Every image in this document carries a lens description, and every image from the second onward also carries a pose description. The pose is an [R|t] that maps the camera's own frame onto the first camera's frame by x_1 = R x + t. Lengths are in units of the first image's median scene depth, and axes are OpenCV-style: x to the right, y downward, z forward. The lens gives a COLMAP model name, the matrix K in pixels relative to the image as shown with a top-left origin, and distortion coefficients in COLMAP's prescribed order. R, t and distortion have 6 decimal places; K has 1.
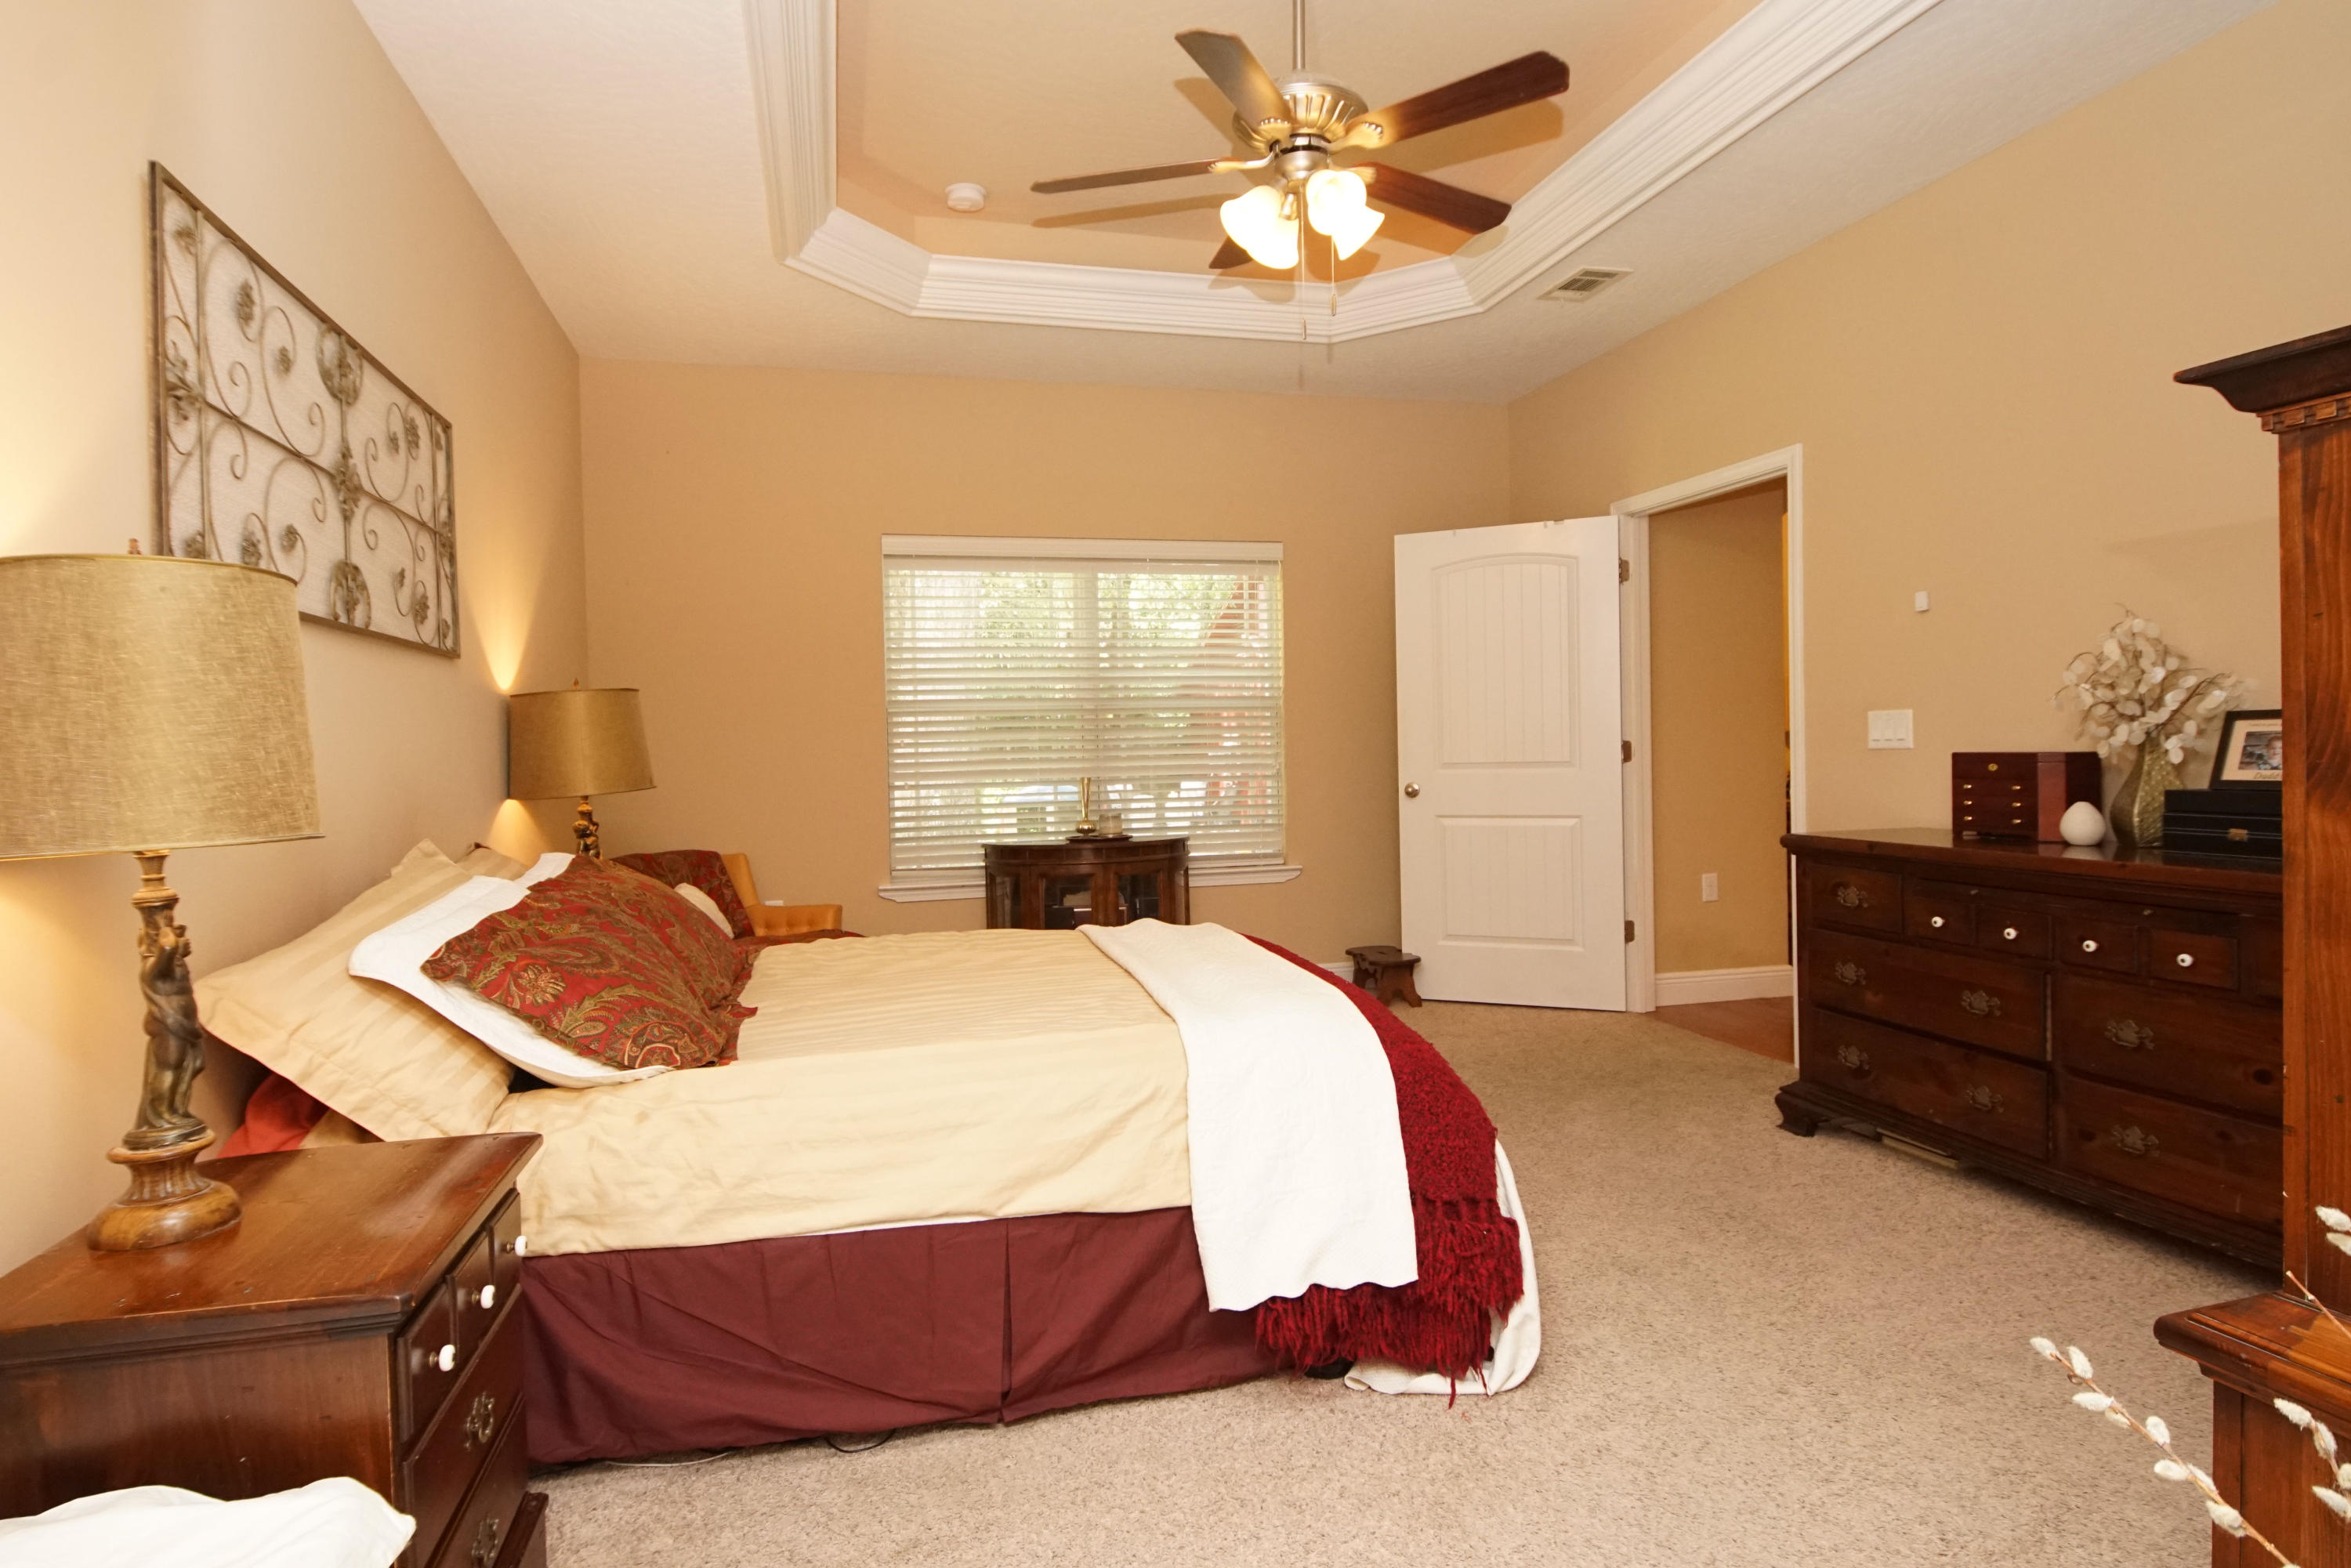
lens RADIAL K [[1273.0, 0, 1160.3], [0, 1273.0, 775.3], [0, 0, 1]] dist [0.029469, -0.029268]
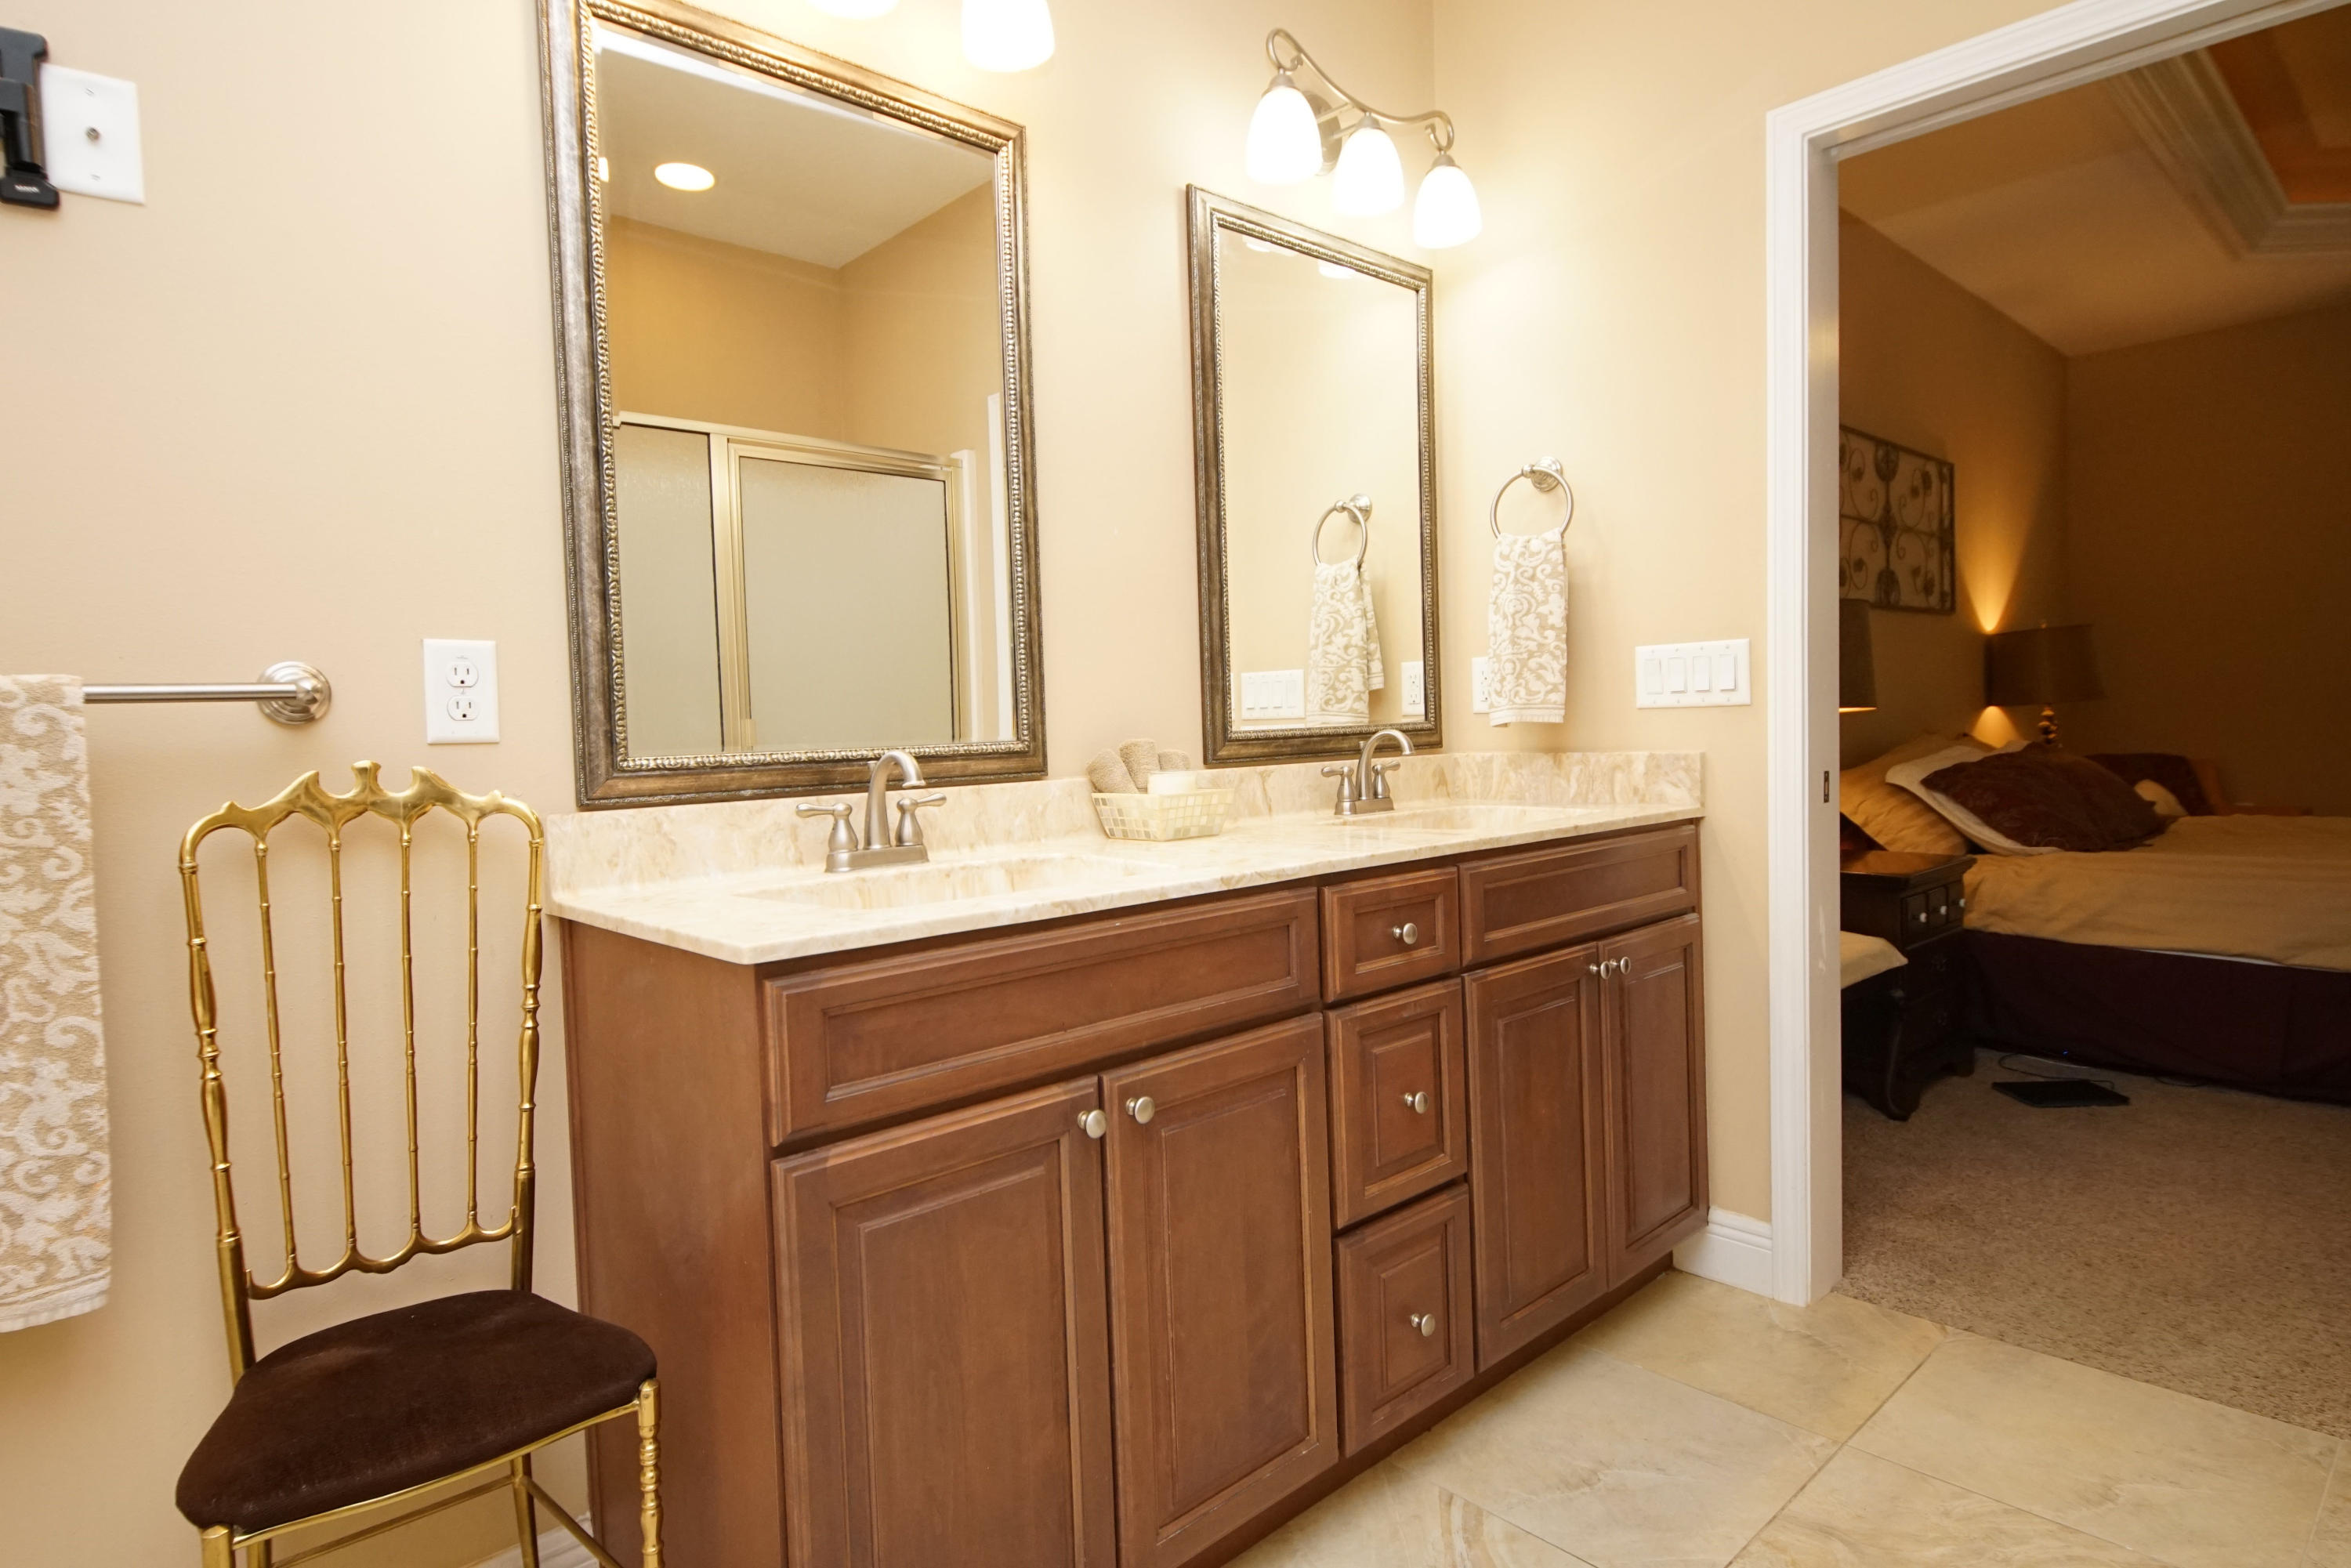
lens RADIAL K [[1273.0, 0, 1160.1], [0, 1273.0, 777.8], [0, 0, 1]] dist [0.029469, -0.029268]
pose [[0.479578, 0.042380, -0.876475, 0.431195], [0.007825, 0.998587, 0.052566, 0.020658], [0.877464, -0.032068, 0.478569, -0.709931]]
